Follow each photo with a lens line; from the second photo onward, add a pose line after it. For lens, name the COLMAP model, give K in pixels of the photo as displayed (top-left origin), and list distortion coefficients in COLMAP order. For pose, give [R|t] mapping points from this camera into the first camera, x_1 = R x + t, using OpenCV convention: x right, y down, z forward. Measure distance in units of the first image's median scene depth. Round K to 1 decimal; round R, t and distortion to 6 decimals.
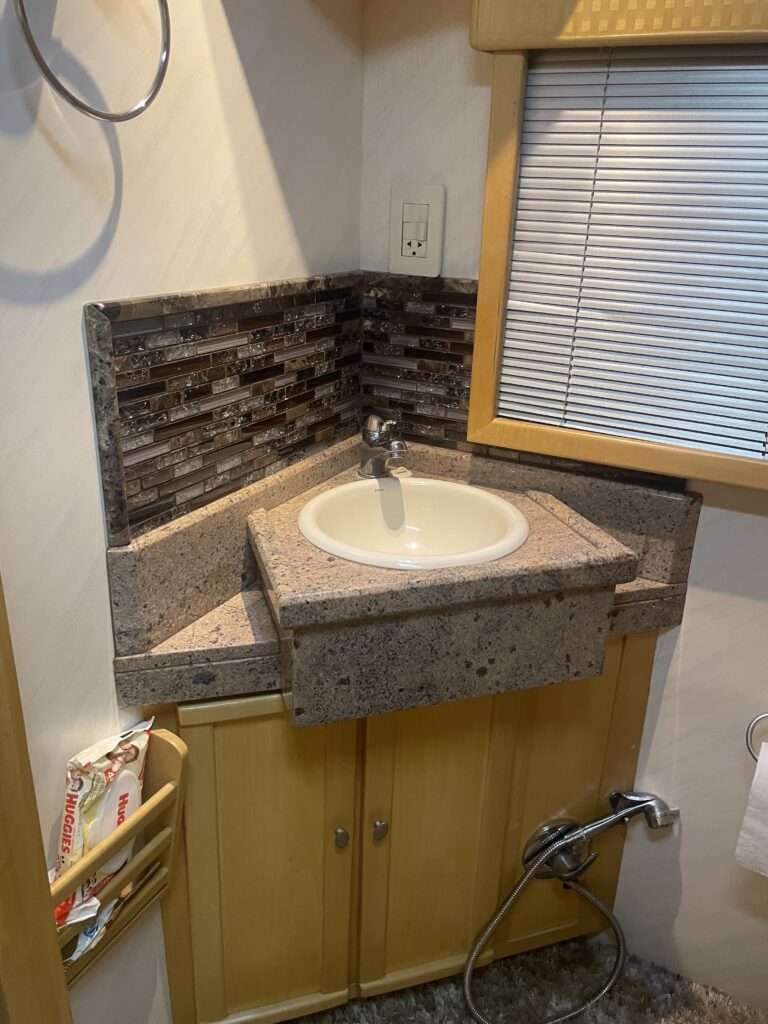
lens RADIAL K [[773.1, 0, 385.4], [0, 773.1, 501.3], [0, 0, 1]] dist [0.084140, -0.117109]
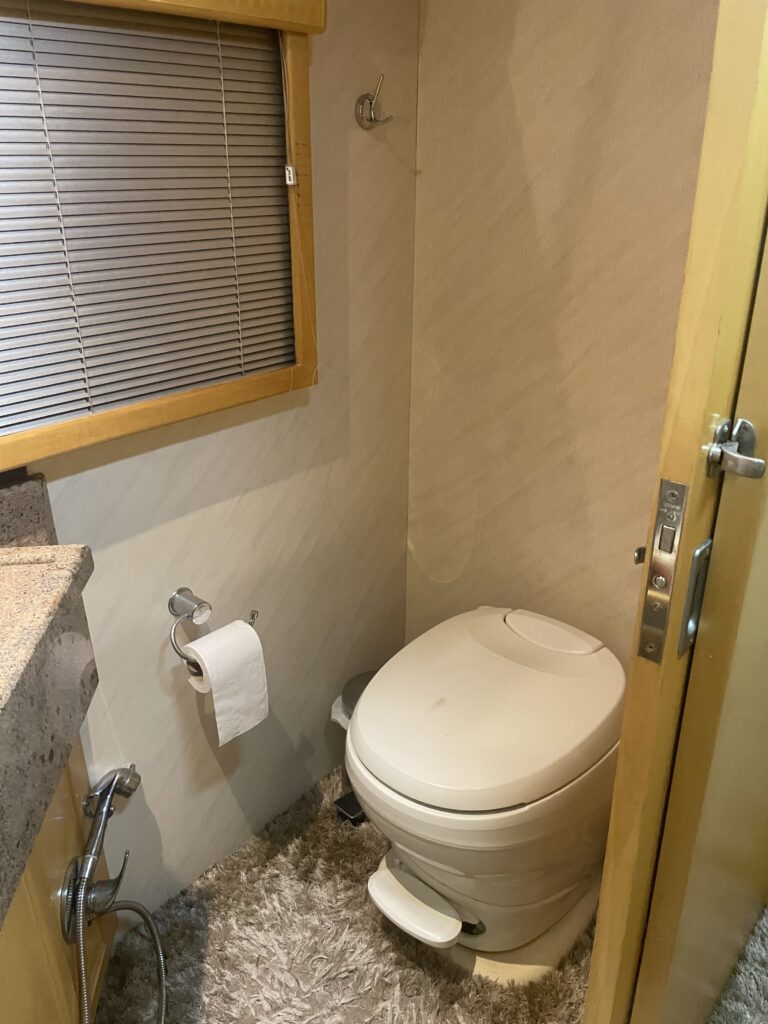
lens RADIAL K [[773.1, 0, 382.1], [0, 773.1, 507.8], [0, 0, 1]] dist [0.084140, -0.117109]
pose [[0.230577, -0.427025, 0.874348, -0.357193], [0.377918, 0.867321, 0.323932, -0.125309], [-0.896667, 0.255740, 0.361365, 0.288471]]
